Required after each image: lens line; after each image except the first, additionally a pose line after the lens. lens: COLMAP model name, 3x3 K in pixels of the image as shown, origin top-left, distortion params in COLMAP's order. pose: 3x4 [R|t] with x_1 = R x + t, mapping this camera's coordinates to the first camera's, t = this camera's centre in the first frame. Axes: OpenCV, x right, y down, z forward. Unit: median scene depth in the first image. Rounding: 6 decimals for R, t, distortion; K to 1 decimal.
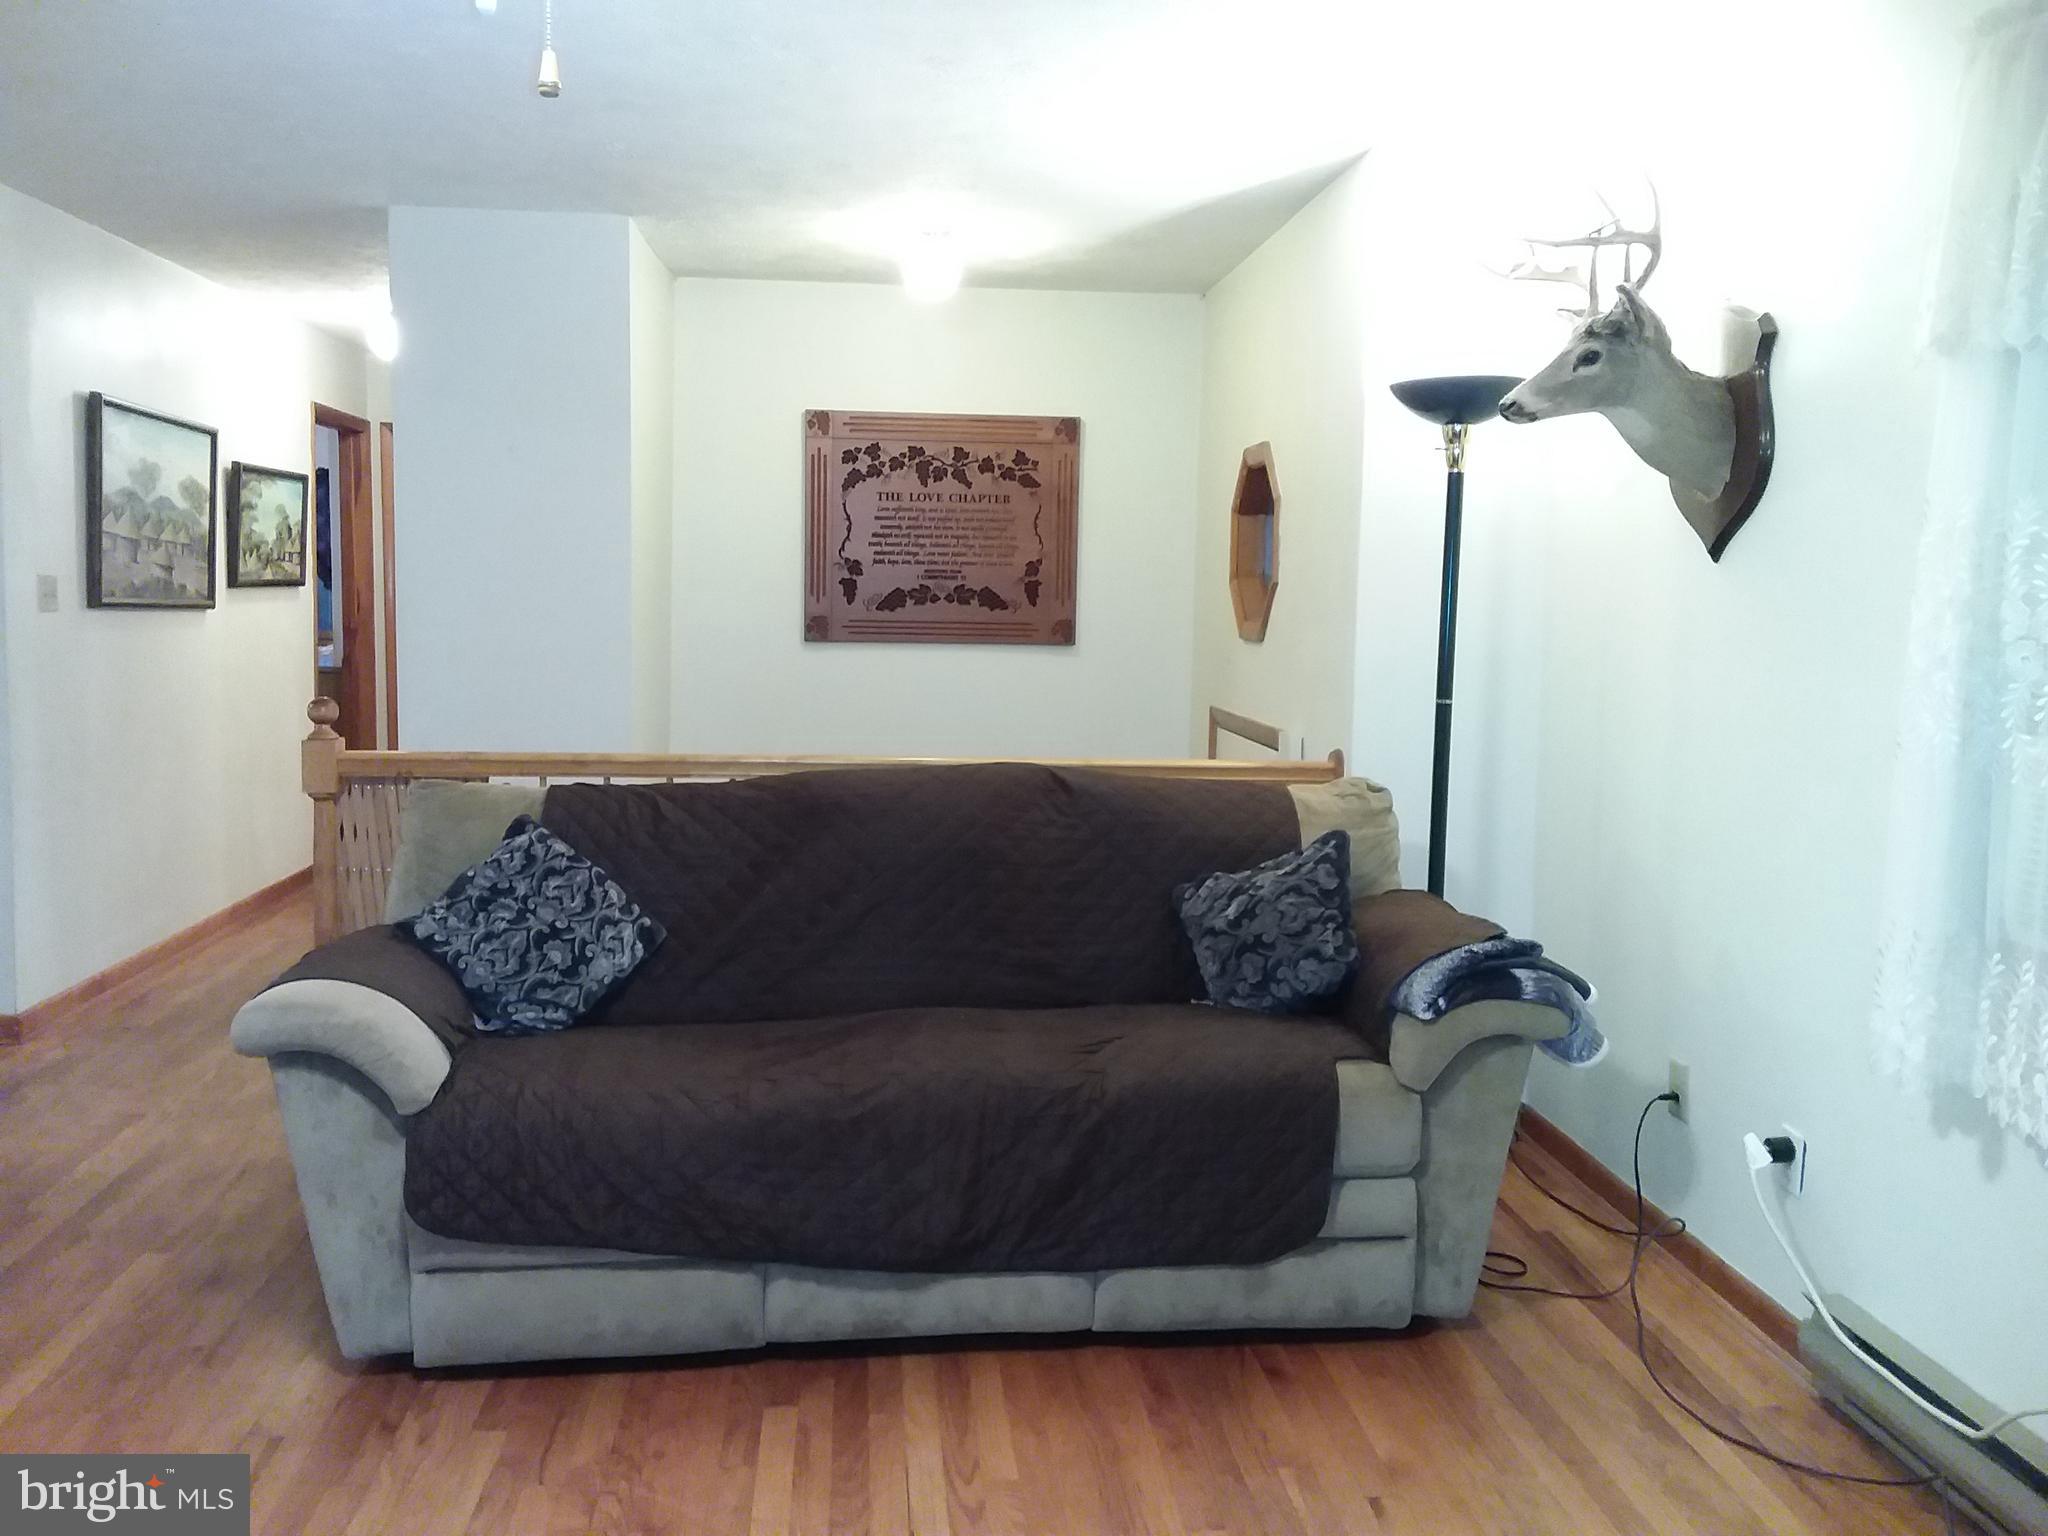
lens RADIAL K [[1659.8, 0, 1000.0], [0, 1659.8, 757.9], [0, 0, 1]] dist [0.127662, -0.204534]
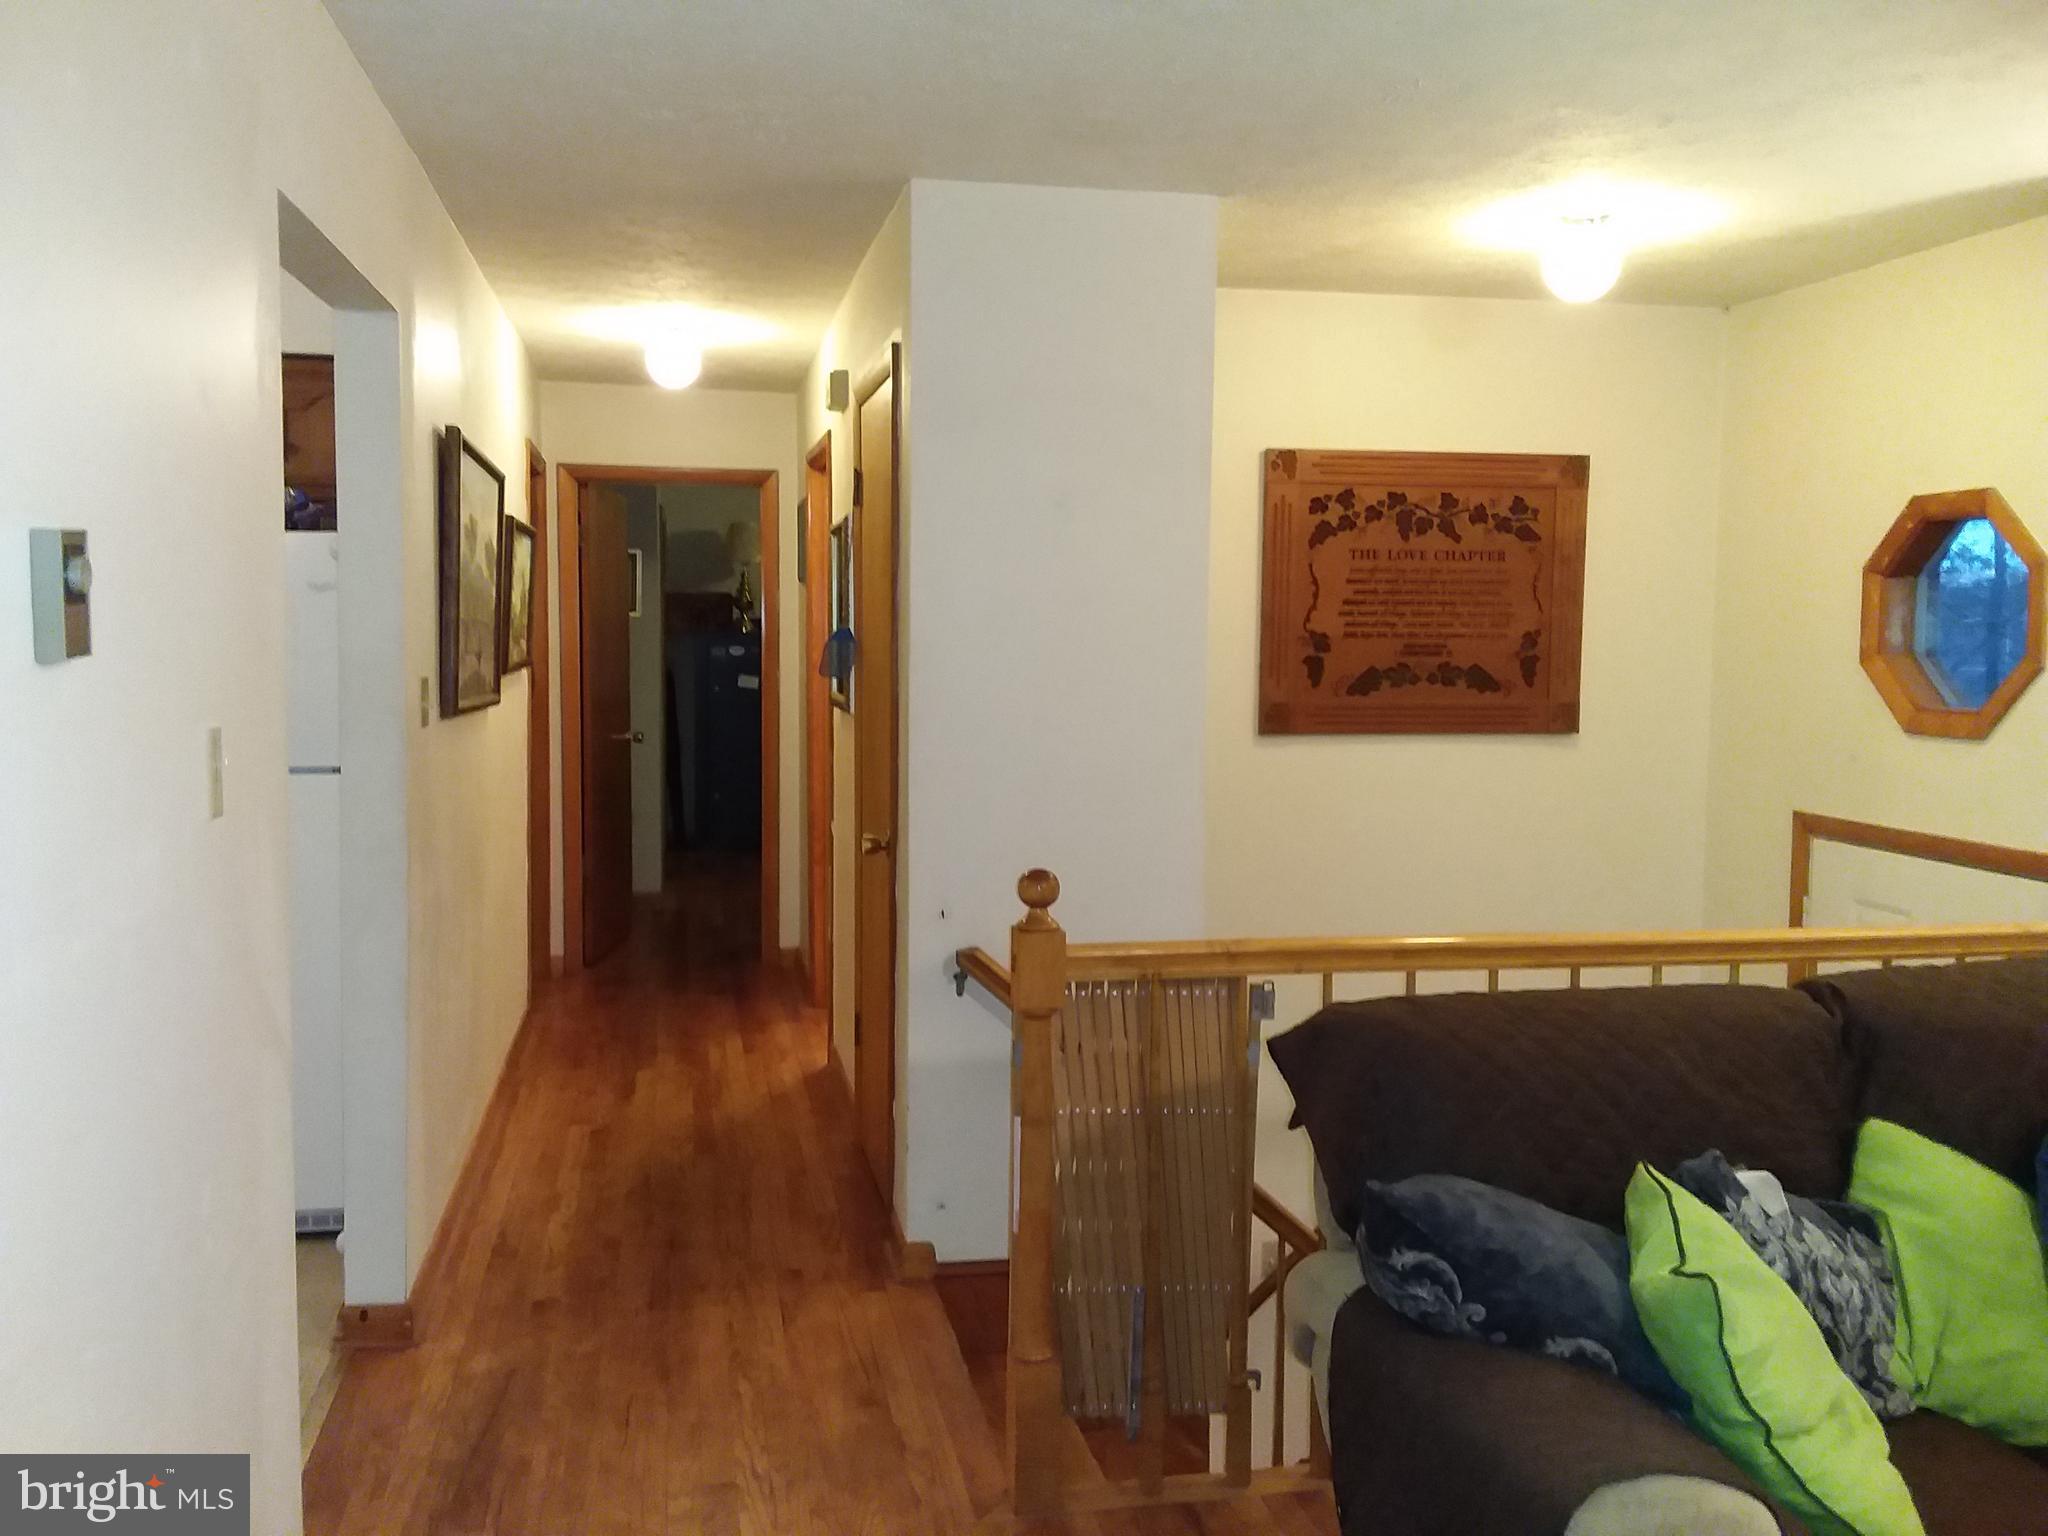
lens RADIAL K [[1659.8, 0, 1000.0], [0, 1659.8, 757.9], [0, 0, 1]] dist [0.127662, -0.204534]
pose [[0.994397, -0.016297, 0.104447, -0.326515], [0.018473, 0.999631, -0.019903, -0.045596], [-0.104084, 0.021721, 0.994331, 0.216276]]
